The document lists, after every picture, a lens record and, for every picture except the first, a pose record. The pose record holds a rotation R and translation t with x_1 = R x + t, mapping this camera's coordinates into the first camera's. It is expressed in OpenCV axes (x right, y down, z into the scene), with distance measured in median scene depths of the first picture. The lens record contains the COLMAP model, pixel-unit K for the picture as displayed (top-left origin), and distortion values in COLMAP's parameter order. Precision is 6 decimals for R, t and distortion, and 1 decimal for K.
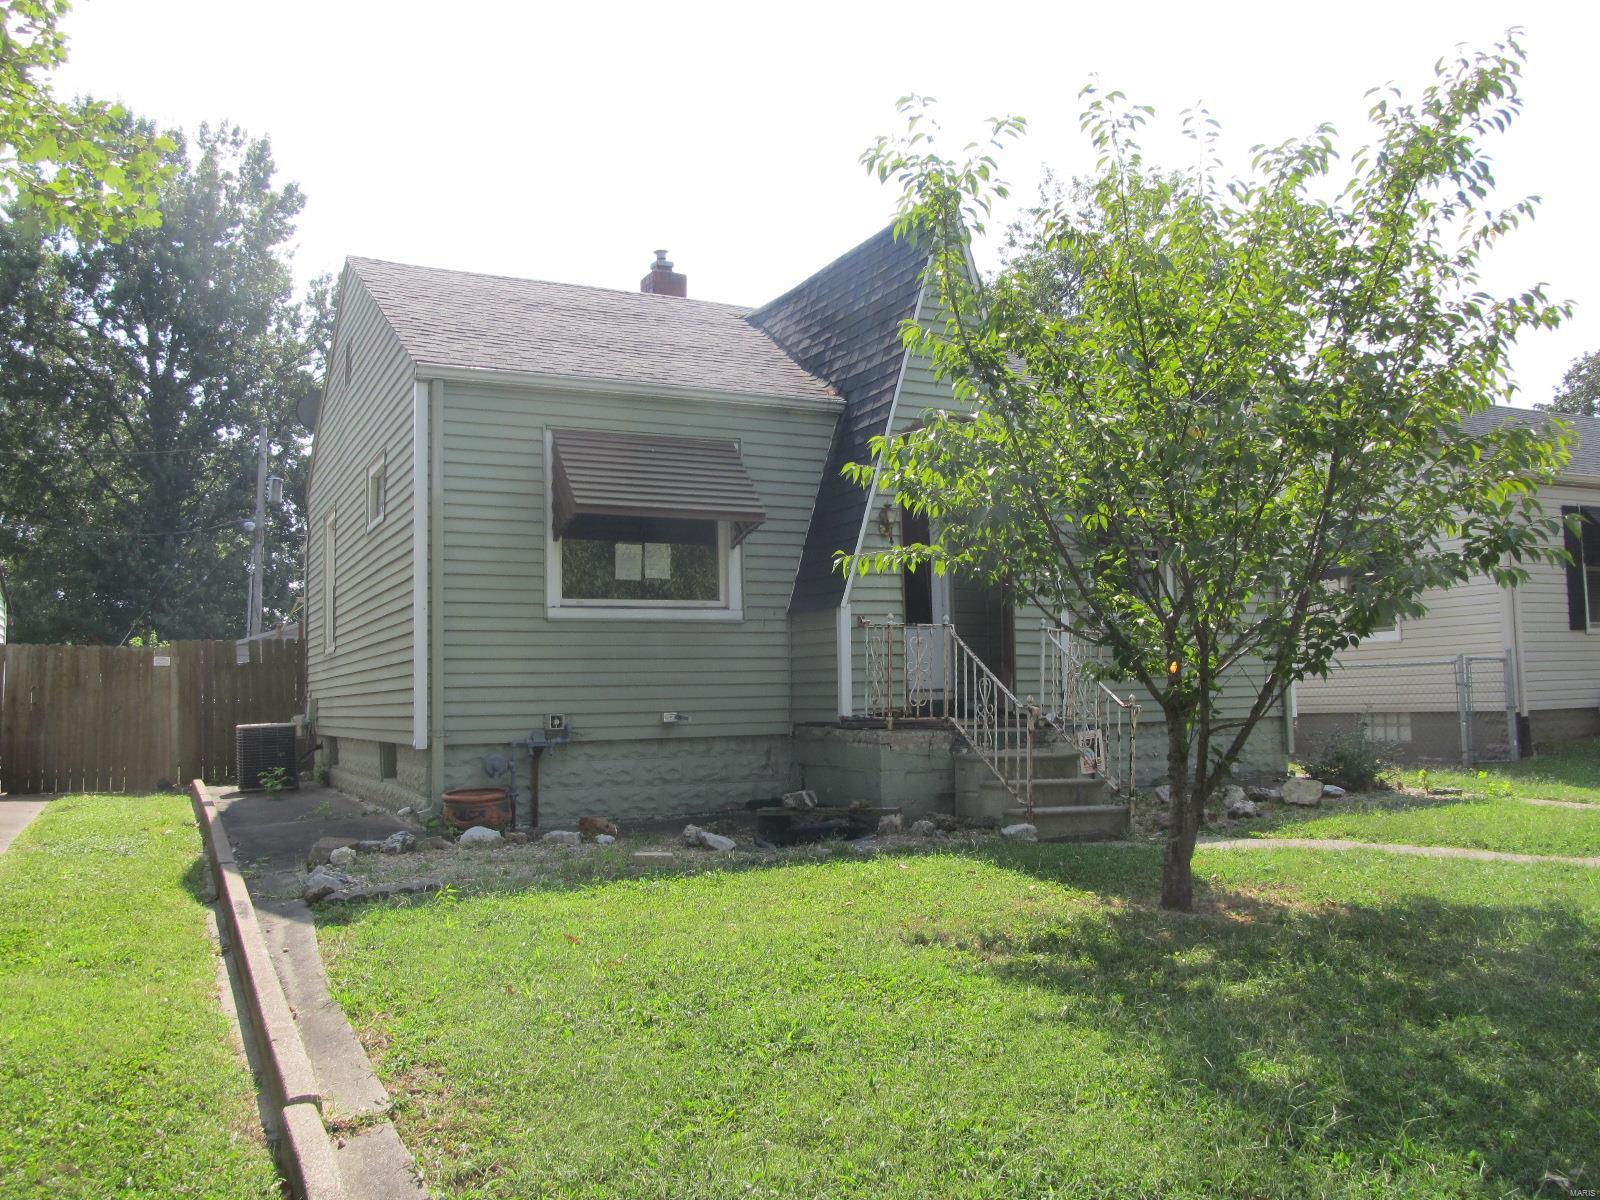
lens RADIAL K [[1271.8, 0, 796.0], [0, 1271.8, 603.2], [0, 0, 1]] dist [0.002760, 0.002753]
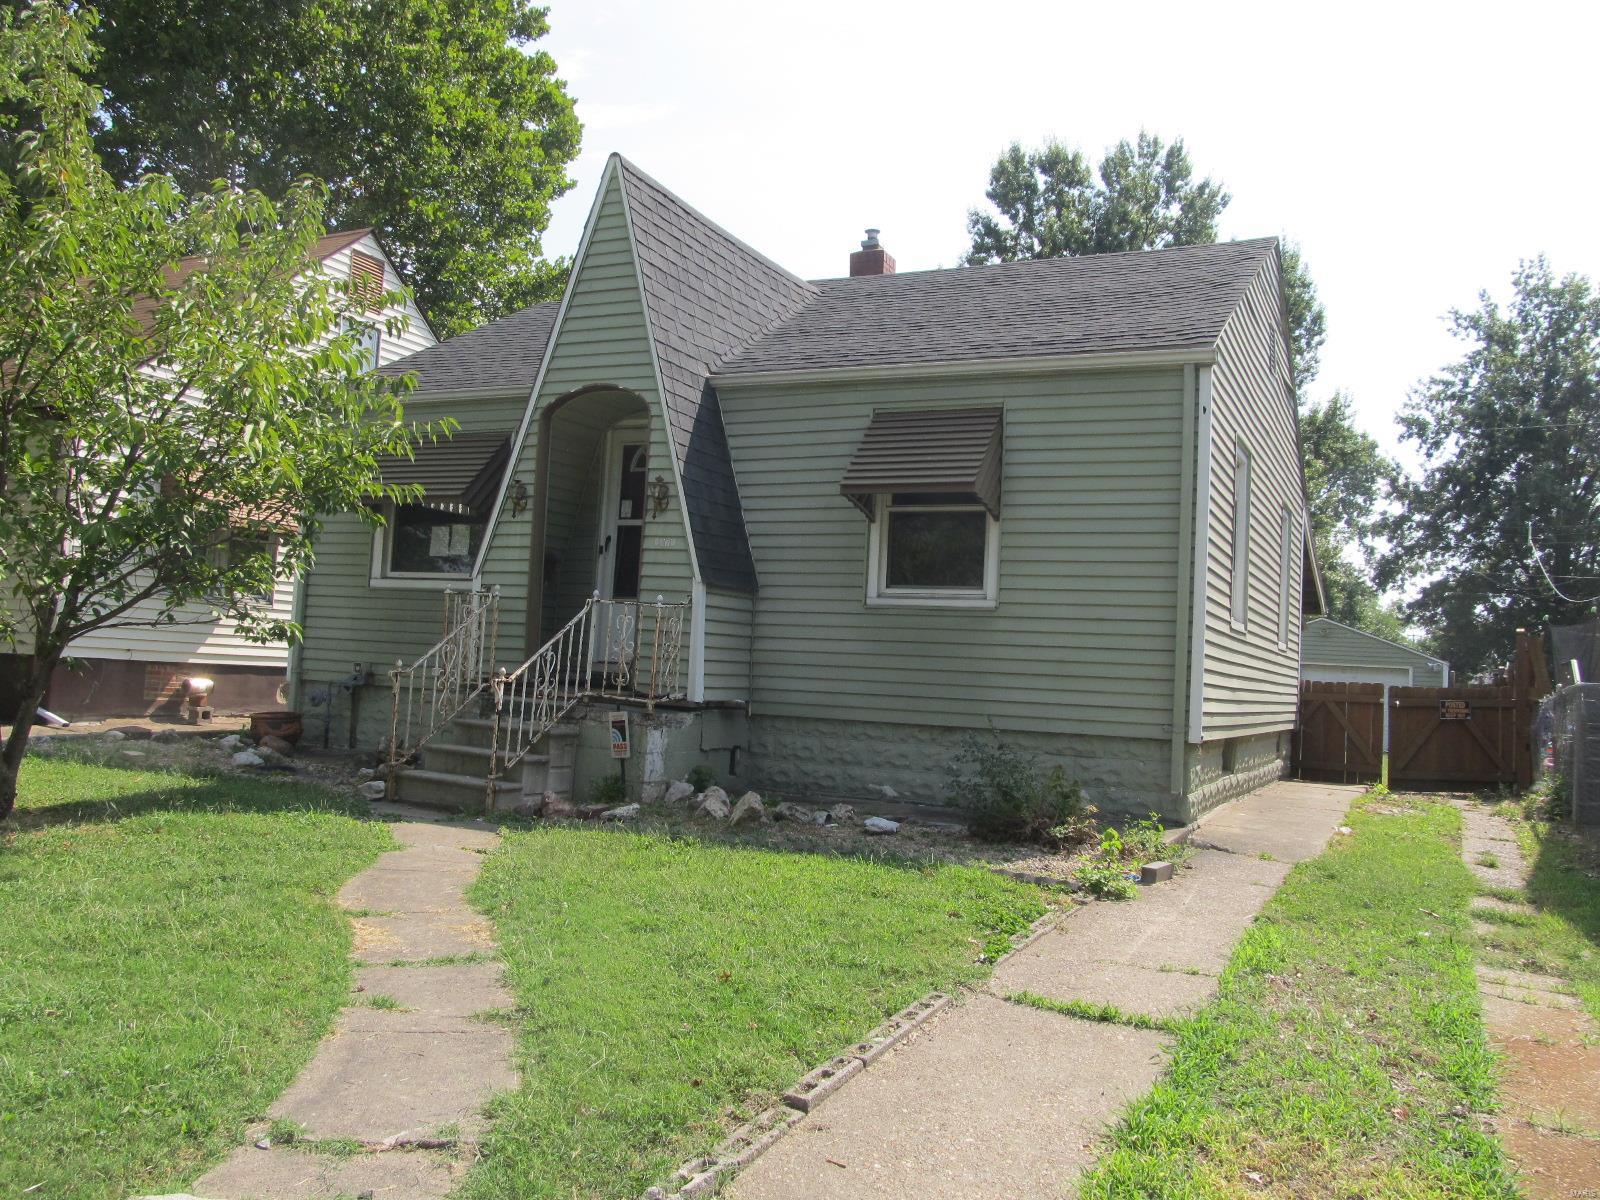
lens RADIAL K [[1341.6, 0, 784.7], [0, 1341.6, 595.2], [0, 0, 1]] dist [-0.041053, -0.023743]
pose [[0.606341, 0.007676, -0.795168, 0.677157], [-0.015835, 0.999872, -0.002423, 0.010071], [0.795047, 0.014060, 0.606384, 0.316062]]
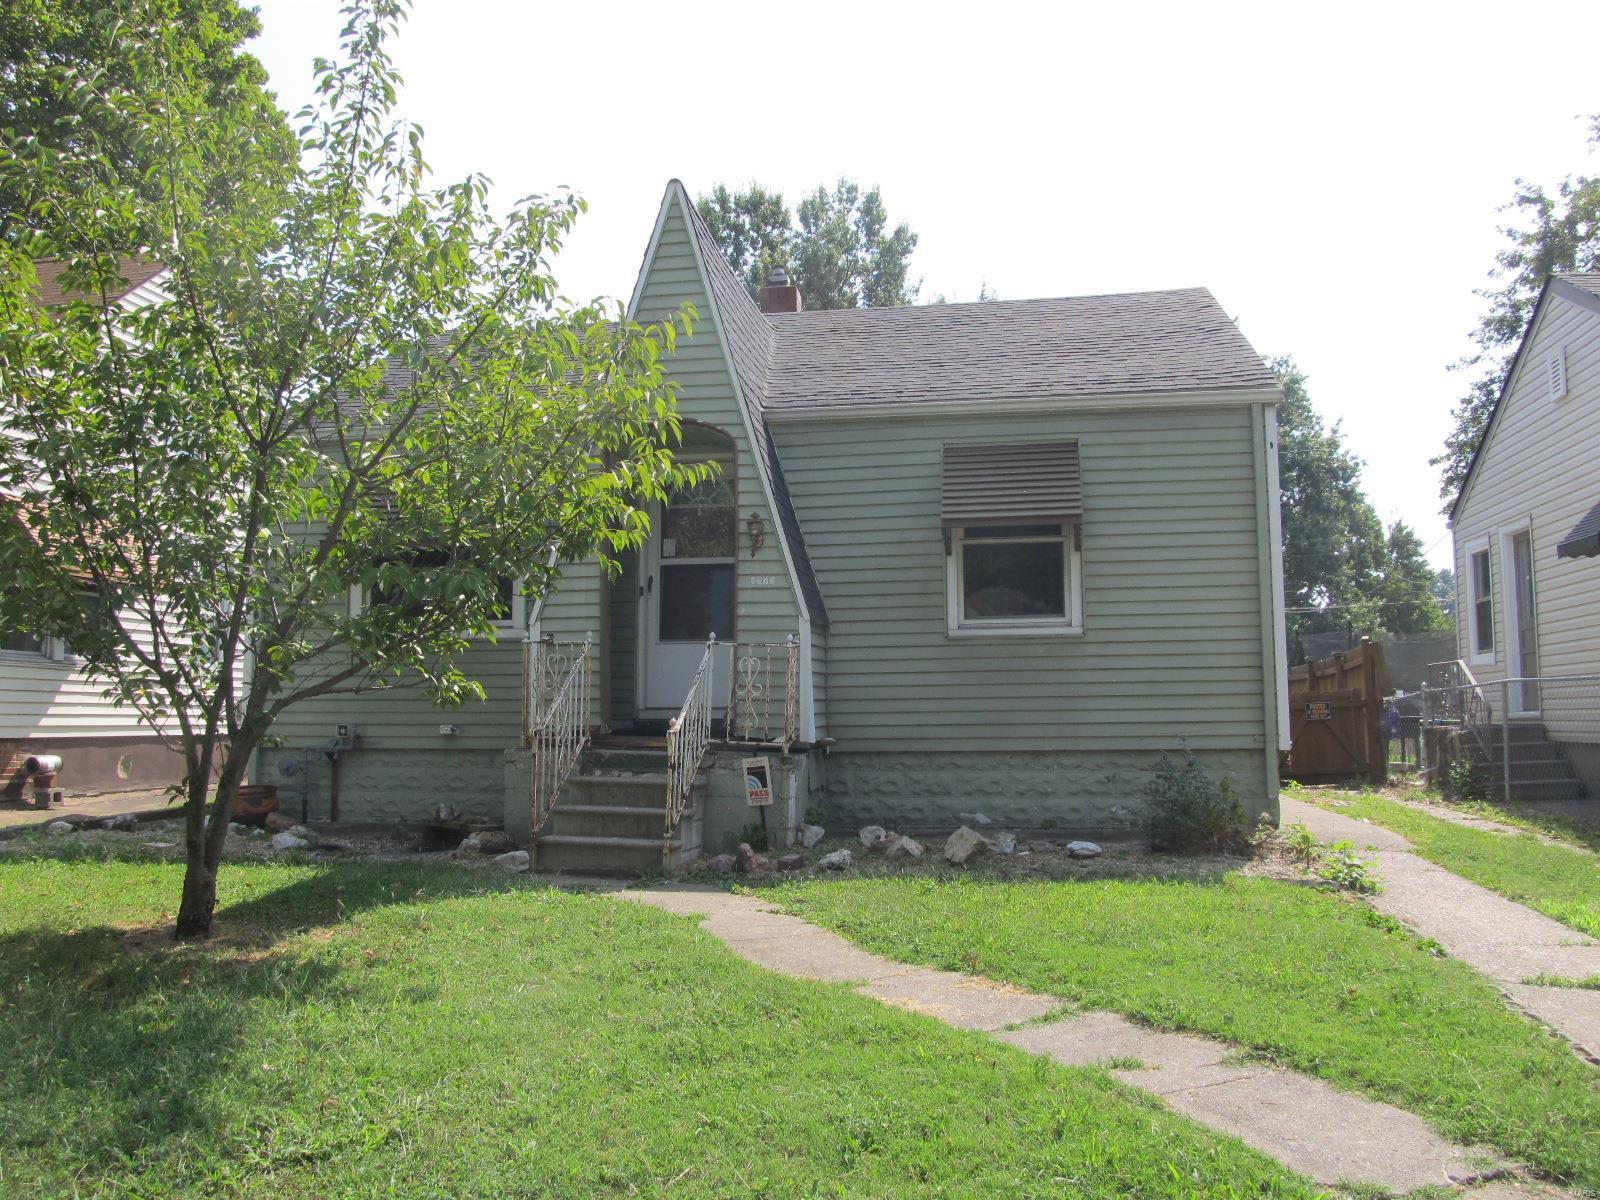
lens RADIAL K [[1341.6, 0, 796.1], [0, 1341.6, 593.1], [0, 0, 1]] dist [-0.041053, -0.023743]
pose [[0.807922, -0.035748, -0.588204, 0.503733], [0.024464, 0.999332, -0.027132, 0.007099], [0.588781, 0.007531, 0.808257, 0.156617]]
